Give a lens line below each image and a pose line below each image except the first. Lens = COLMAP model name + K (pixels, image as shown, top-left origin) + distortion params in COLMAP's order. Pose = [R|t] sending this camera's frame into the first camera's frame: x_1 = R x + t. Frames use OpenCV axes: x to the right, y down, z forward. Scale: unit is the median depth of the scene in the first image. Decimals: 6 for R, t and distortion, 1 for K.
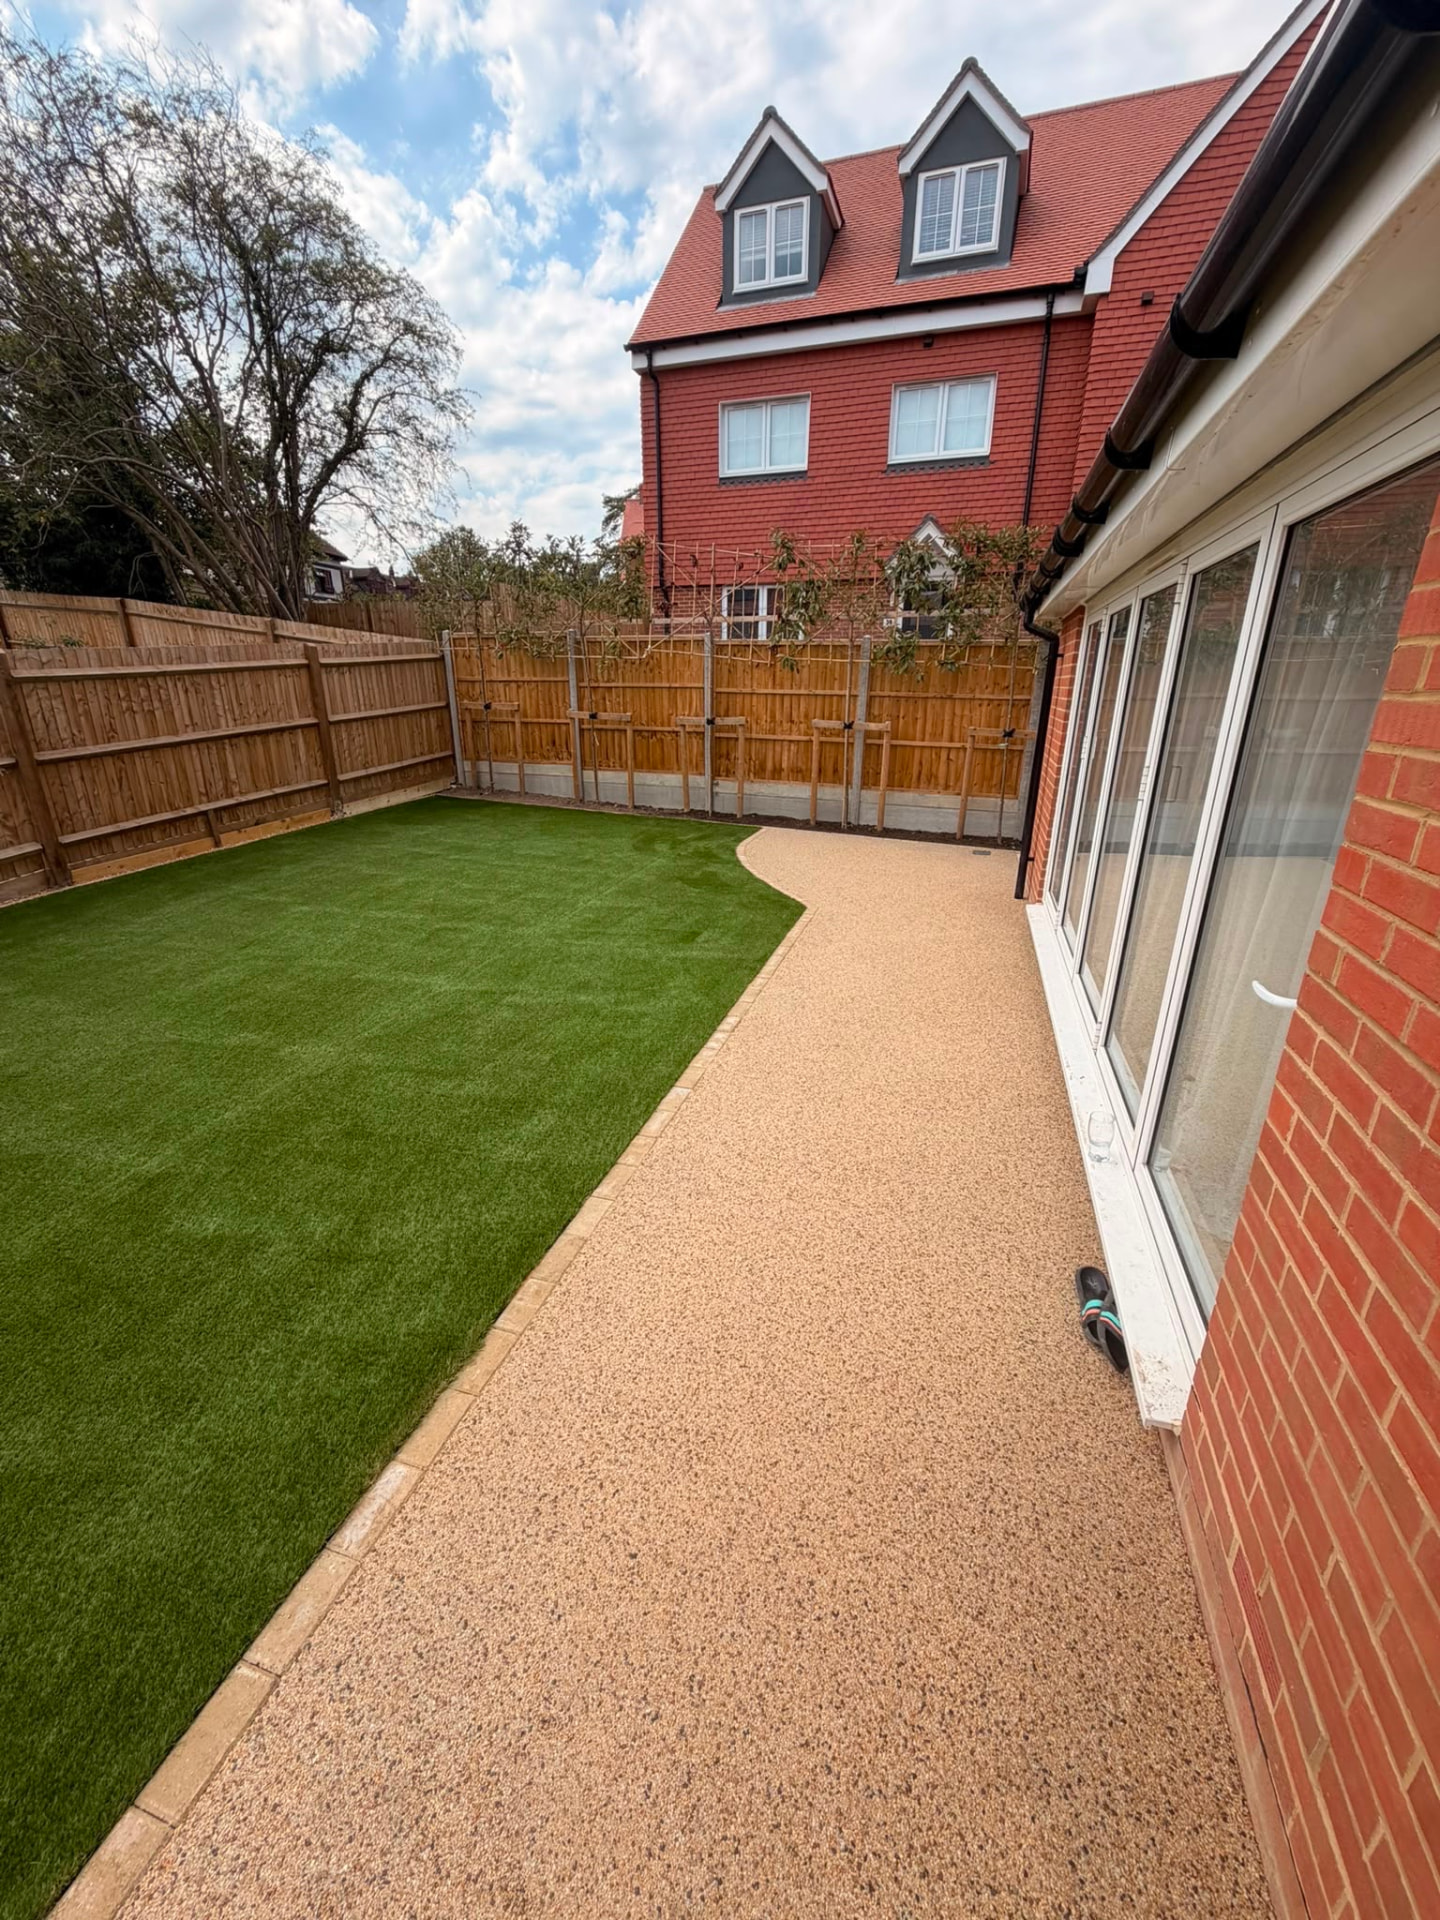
lens RADIAL K [[763.5, 0, 720.1], [0, 763.5, 955.7], [0, 0, 1]] dist [-0.000788, 0.000230]
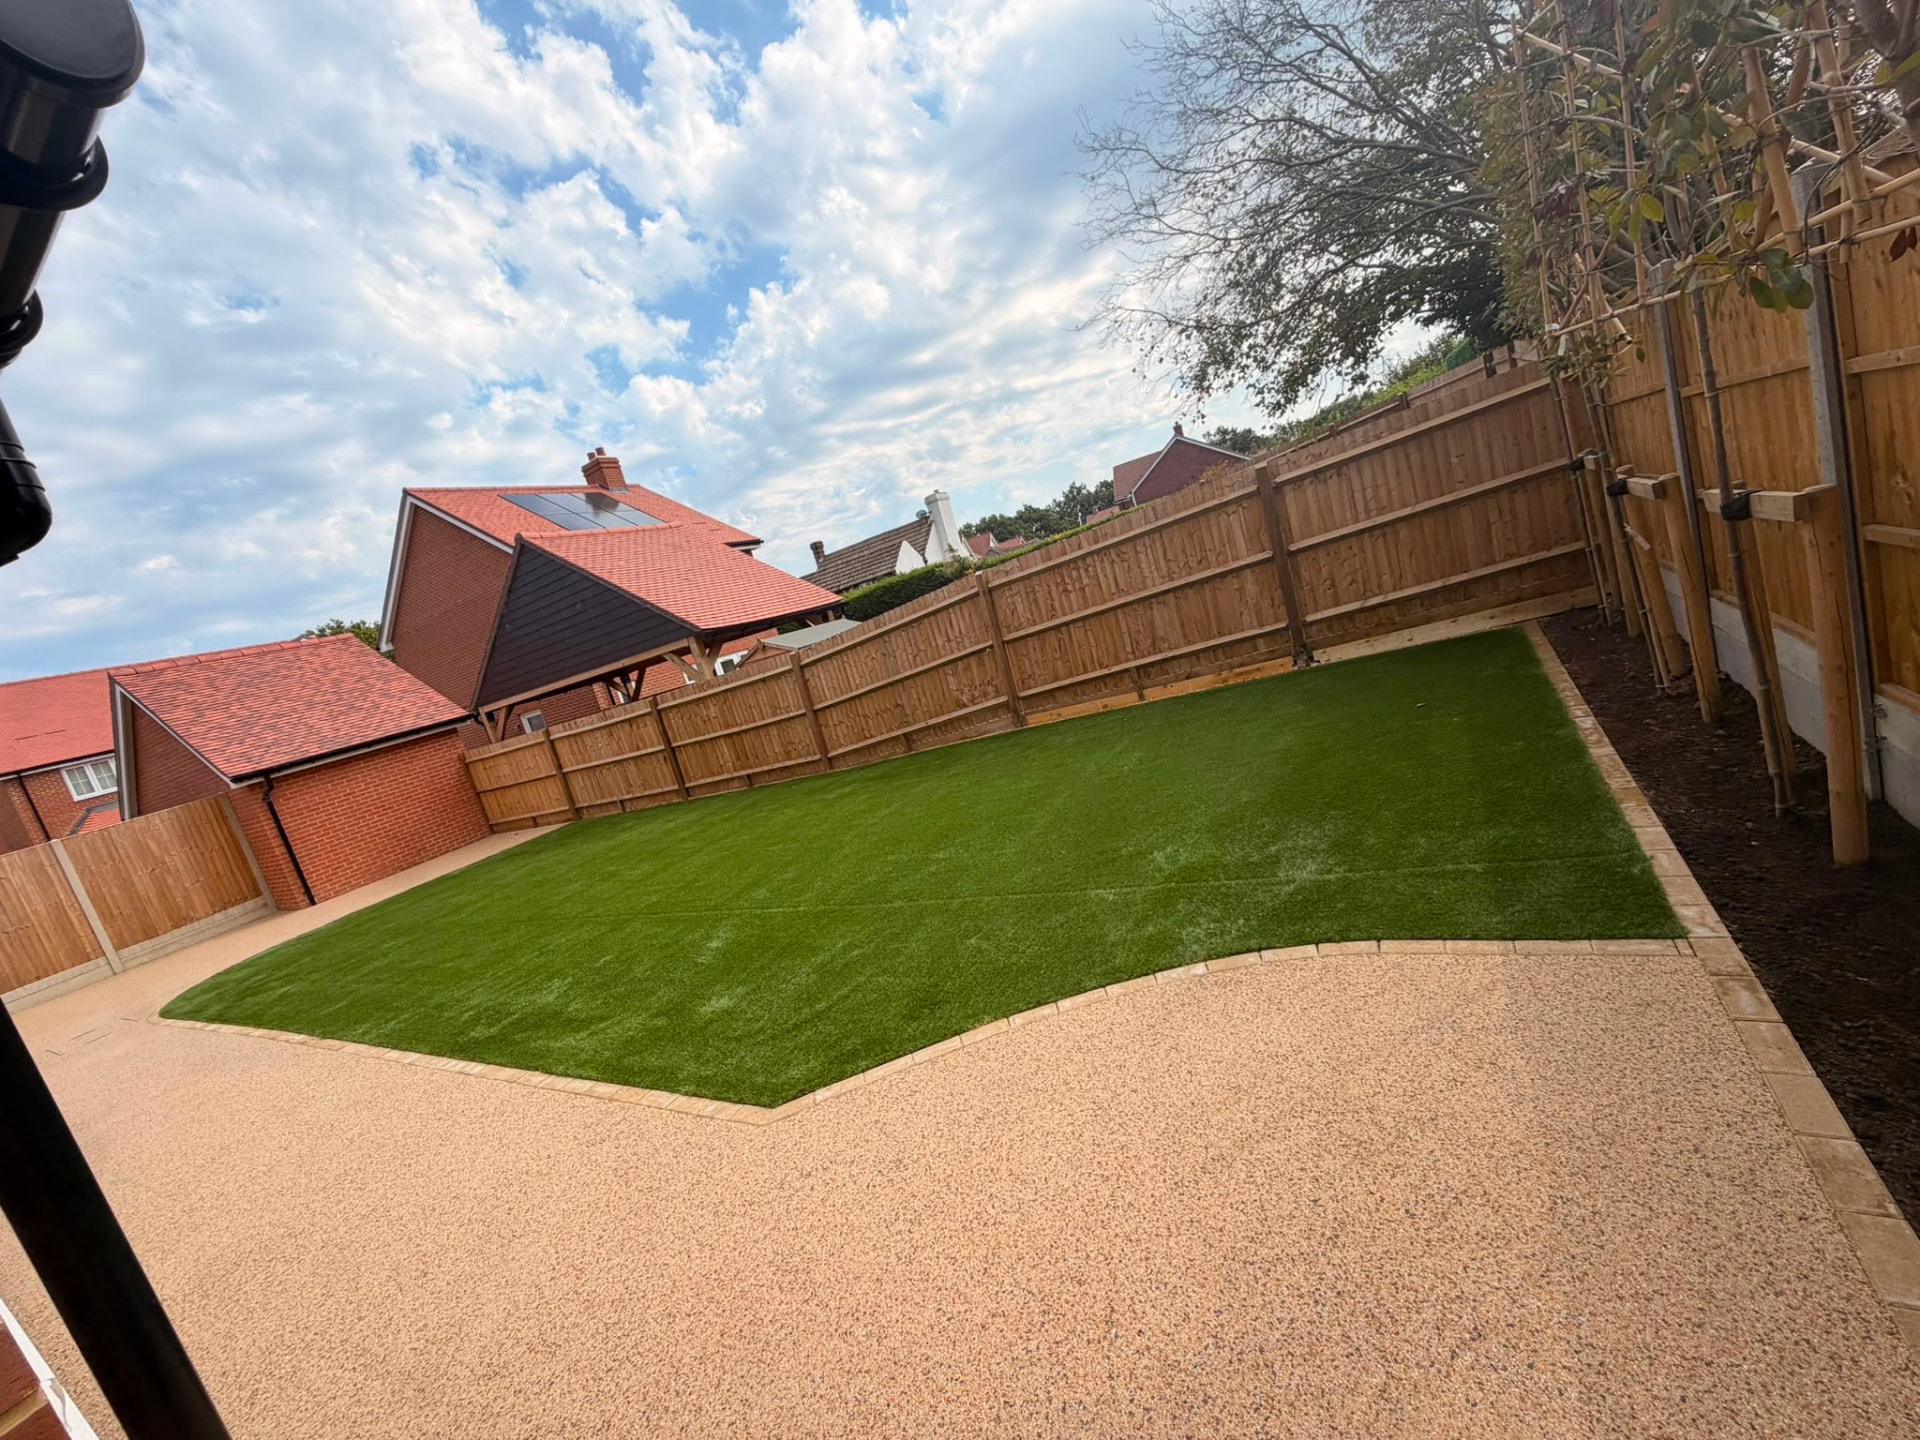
lens RADIAL K [[763.5, 0, 968.0], [0, 763.5, 707.7], [0, 0, 1]] dist [-0.000788, 0.000230]
pose [[-0.204013, 0.200525, -0.958211, 0.600370], [-0.055634, 0.974840, 0.215850, -0.507042], [0.977386, 0.097346, -0.187724, 1.403623]]
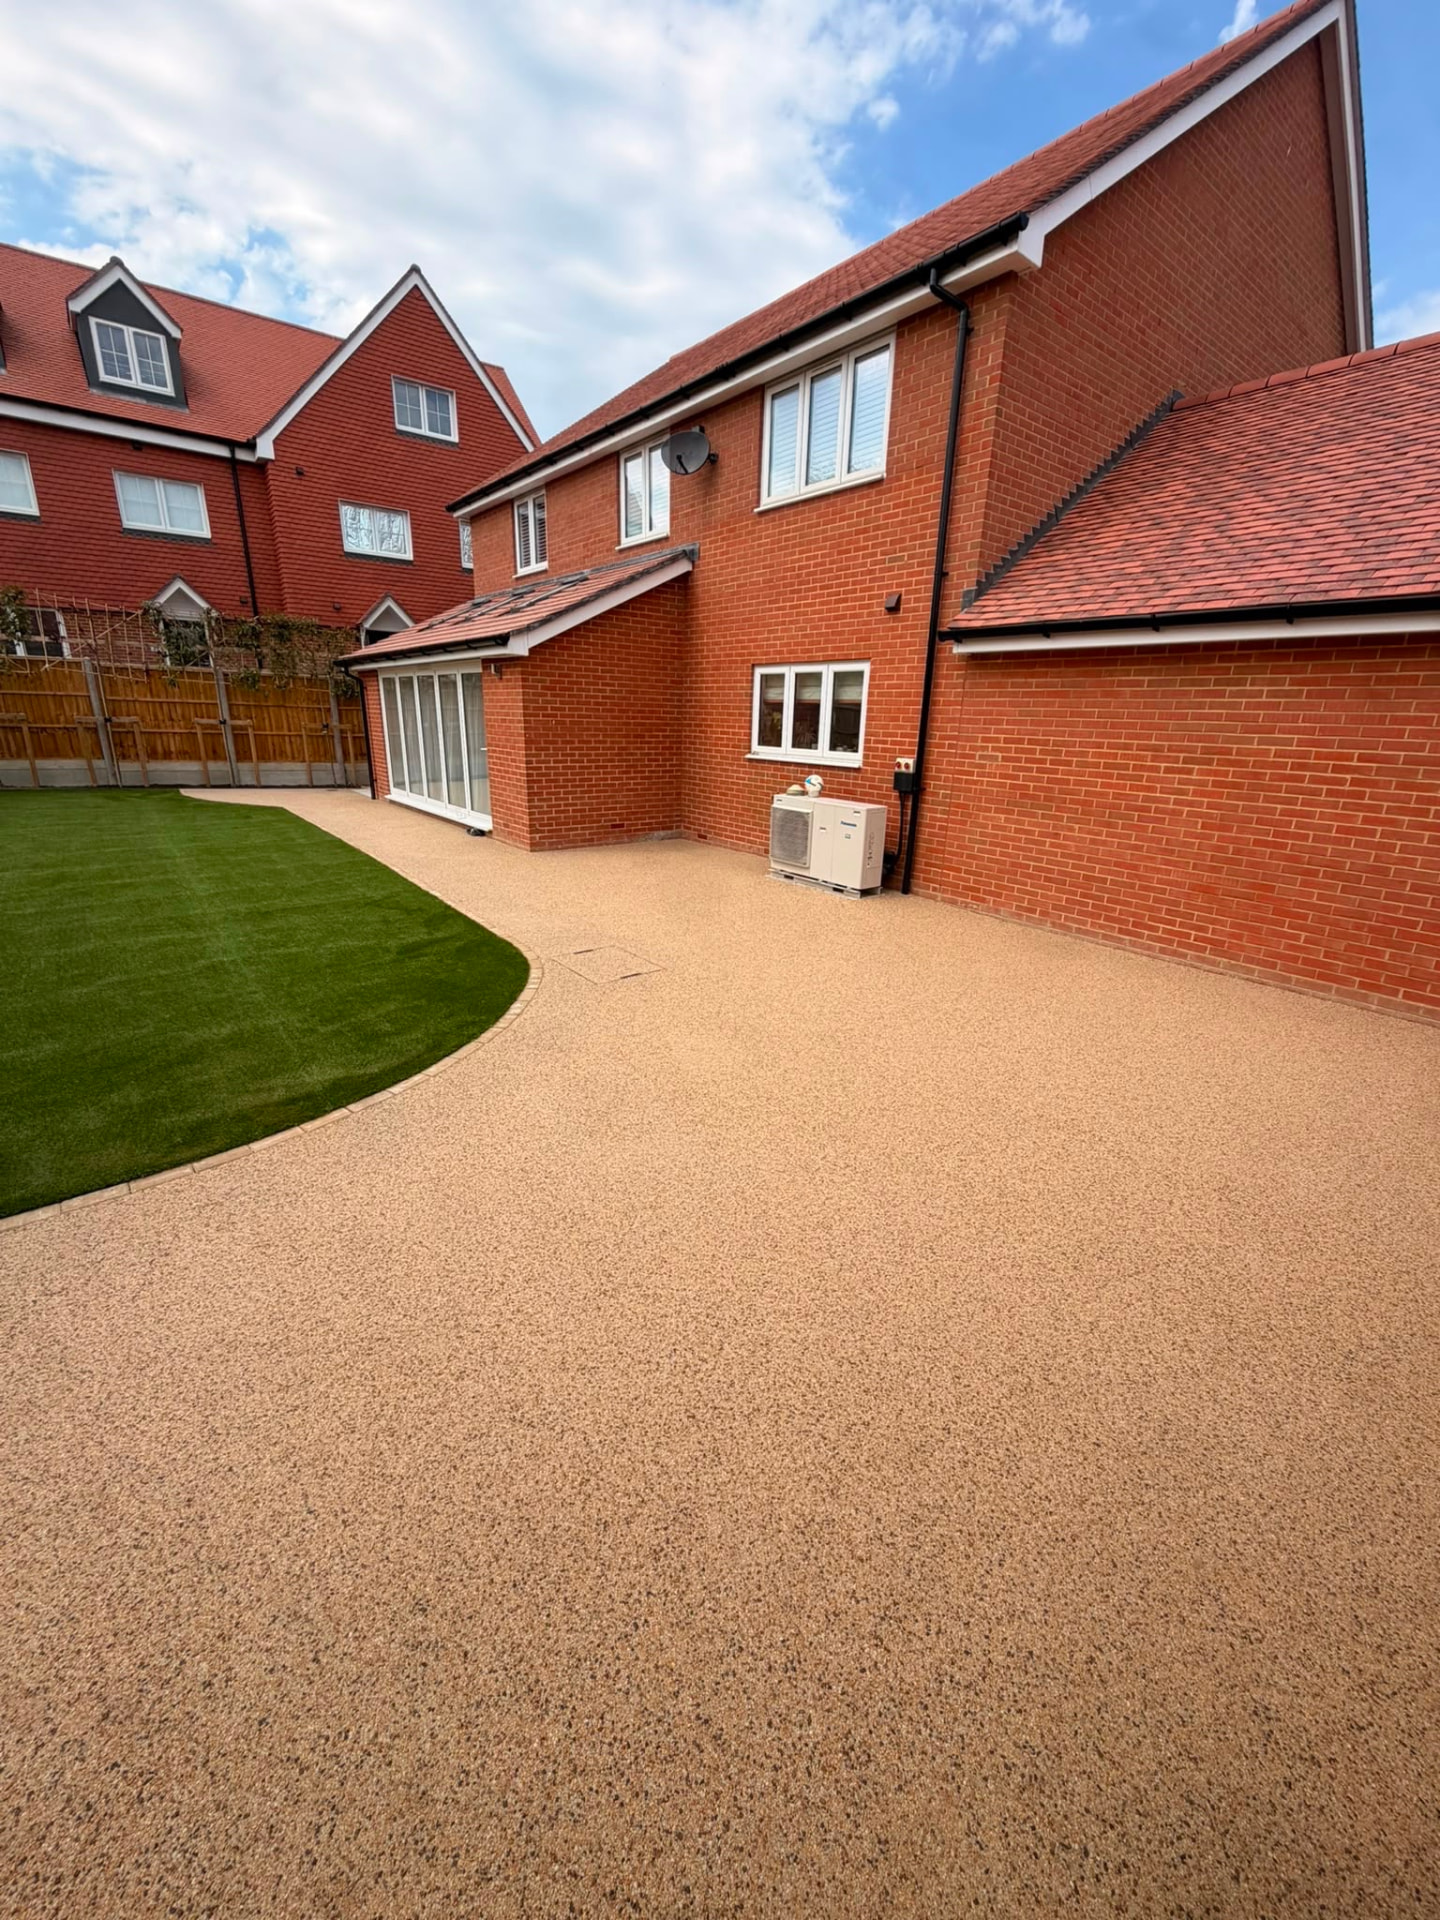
lens RADIAL K [[763.5, 0, 728.0], [0, 763.5, 955.9], [0, 0, 1]] dist [-0.000788, 0.000230]
pose [[0.554004, -0.240840, 0.796916, -1.110774], [0.257570, 0.959860, 0.111025, 0.464516], [-0.791667, 0.143753, 0.593799, -1.269477]]
